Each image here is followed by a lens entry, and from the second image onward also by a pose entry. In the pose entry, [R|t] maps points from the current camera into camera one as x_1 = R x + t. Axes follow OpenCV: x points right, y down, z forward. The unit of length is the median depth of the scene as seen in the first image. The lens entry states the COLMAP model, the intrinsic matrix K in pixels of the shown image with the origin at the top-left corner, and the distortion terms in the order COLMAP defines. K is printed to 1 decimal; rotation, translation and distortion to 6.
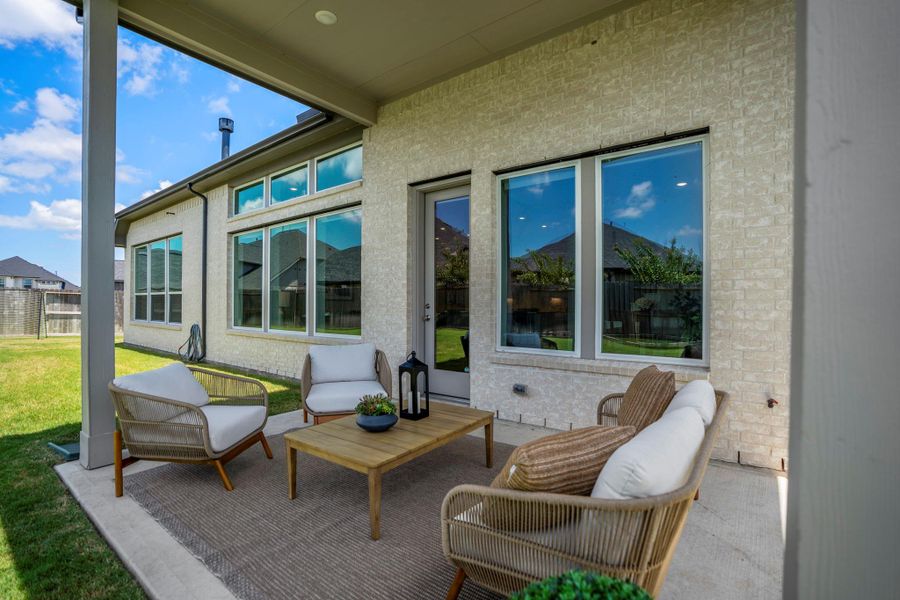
lens RADIAL K [[412.0, 0, 441.4], [0, 412.0, 303.1], [0, 0, 1]] dist [-0.029223, 0.004973]
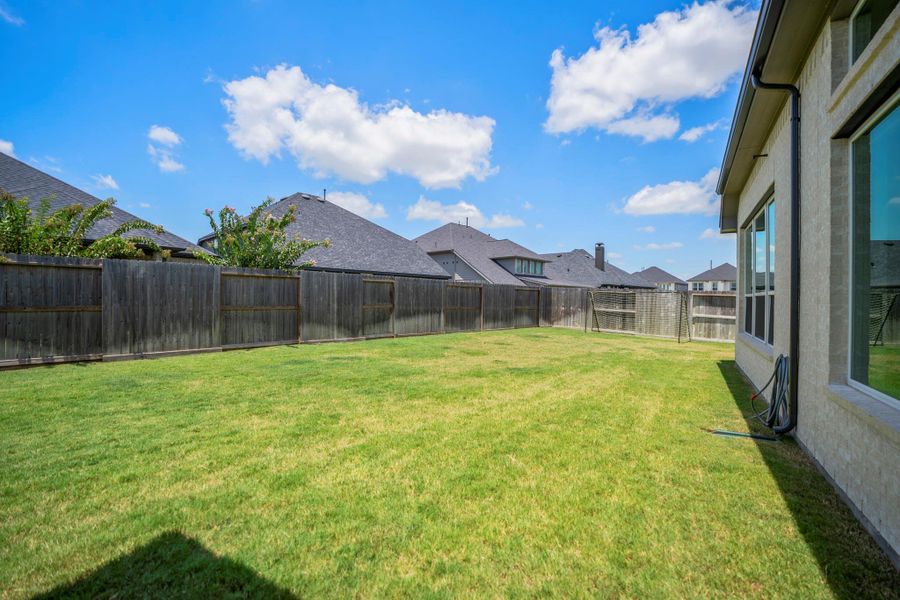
lens RADIAL K [[412.0, 0, 446.4], [0, 412.0, 296.3], [0, 0, 1]] dist [-0.029223, 0.004973]
pose [[0.134874, -0.002342, -0.990860, -0.142807], [-0.018477, 0.999817, -0.004879, -0.008796], [0.990690, 0.018966, 0.134806, 0.437987]]
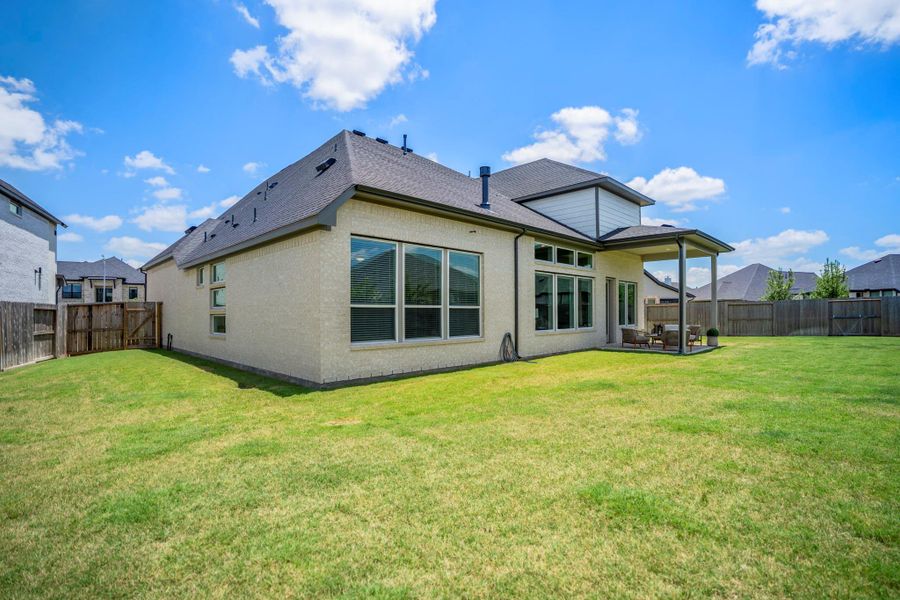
lens RADIAL K [[412.0, 0, 445.2], [0, 412.0, 307.6], [0, 0, 1]] dist [-0.029223, 0.004973]
pose [[0.135906, 0.019605, 0.990528, -1.549261], [0.011831, 0.999701, -0.021410, -0.001392], [-0.990651, 0.014629, 0.135633, 0.832140]]
